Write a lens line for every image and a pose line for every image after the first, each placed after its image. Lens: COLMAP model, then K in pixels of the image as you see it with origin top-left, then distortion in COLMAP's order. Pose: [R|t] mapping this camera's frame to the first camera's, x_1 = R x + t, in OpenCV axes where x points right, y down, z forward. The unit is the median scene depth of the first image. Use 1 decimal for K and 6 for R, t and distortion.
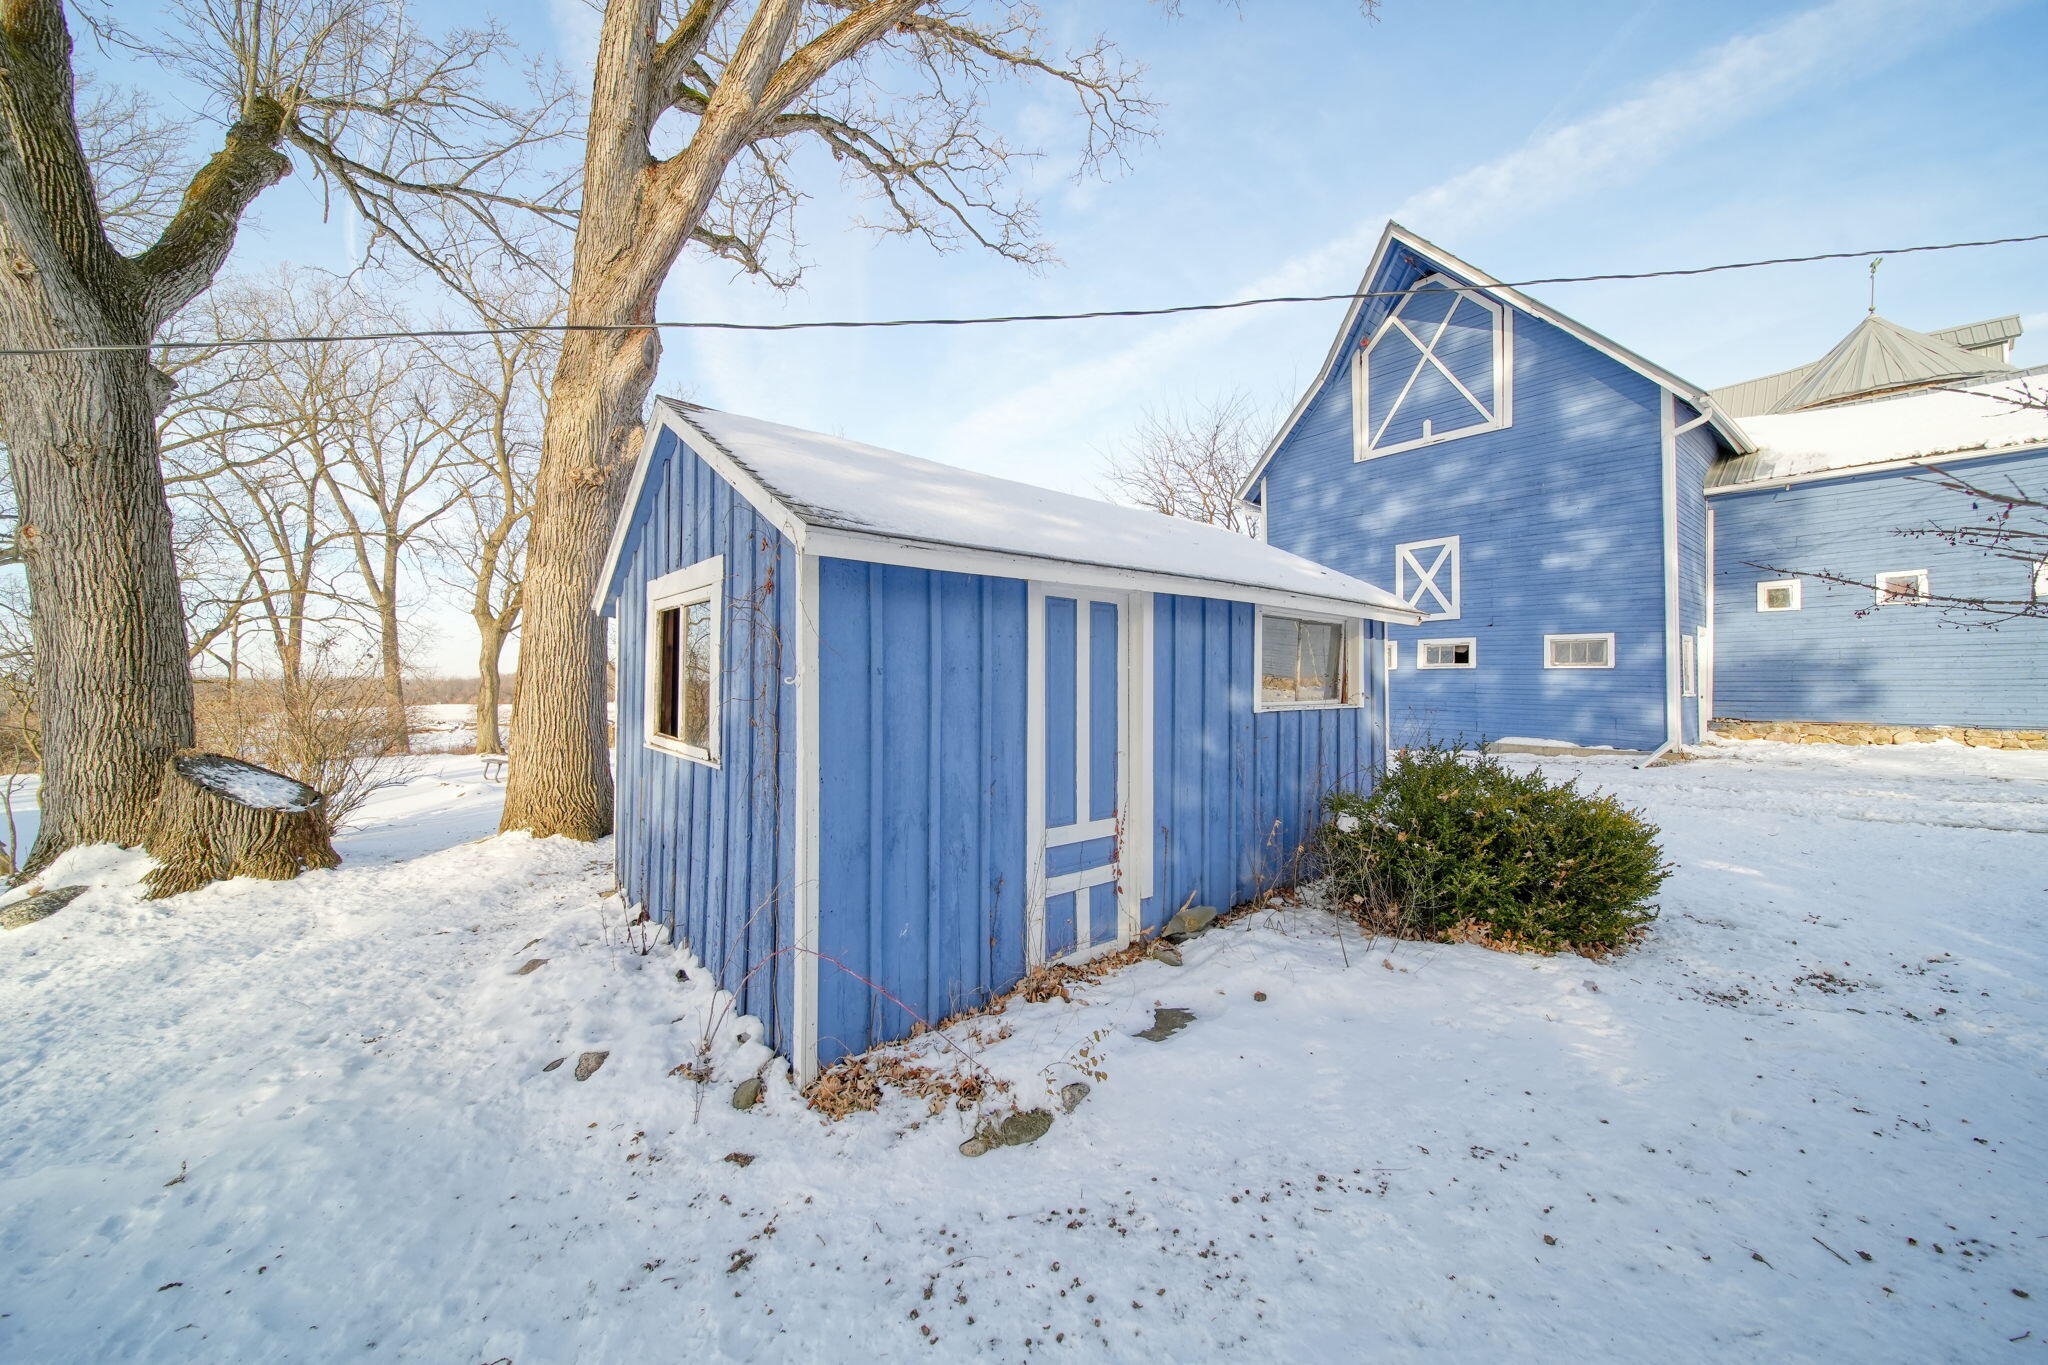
lens RADIAL K [[722.0, 0, 1024.0], [0, 722.0, 682.5], [0, 0, 1]] dist [0.000835, -0.000230]
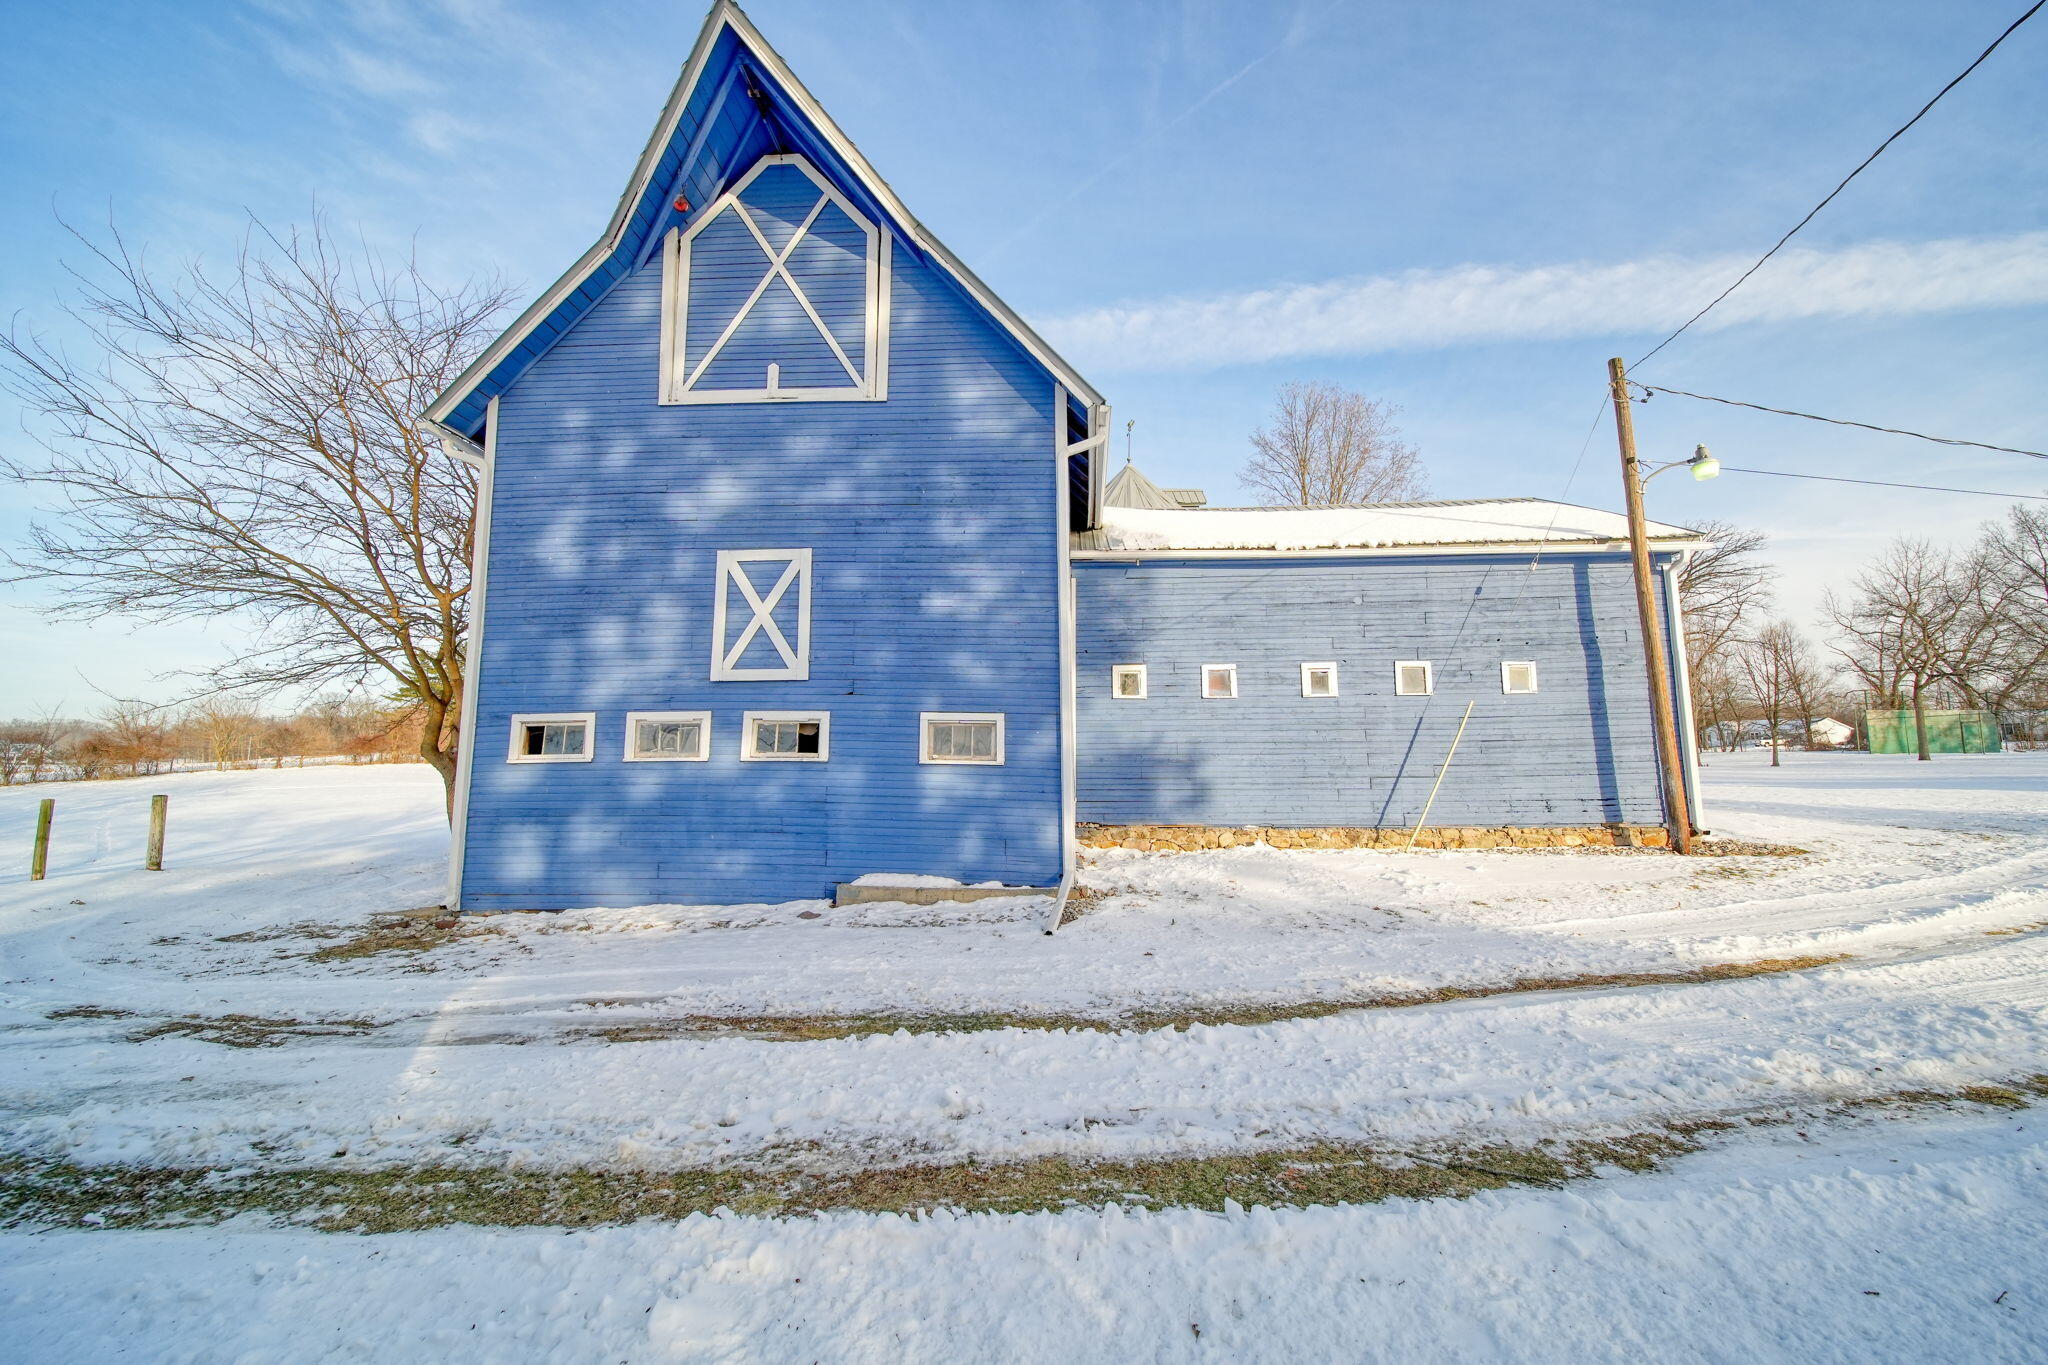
lens RADIAL K [[722.0, 0, 1024.0], [0, 722.0, 682.5], [0, 0, 1]] dist [0.000835, -0.000230]
pose [[0.682132, 0.080555, 0.726779, 0.299283], [-0.003897, 0.994300, -0.106549, -0.022774], [-0.731219, 0.069848, 0.678557, 0.476030]]
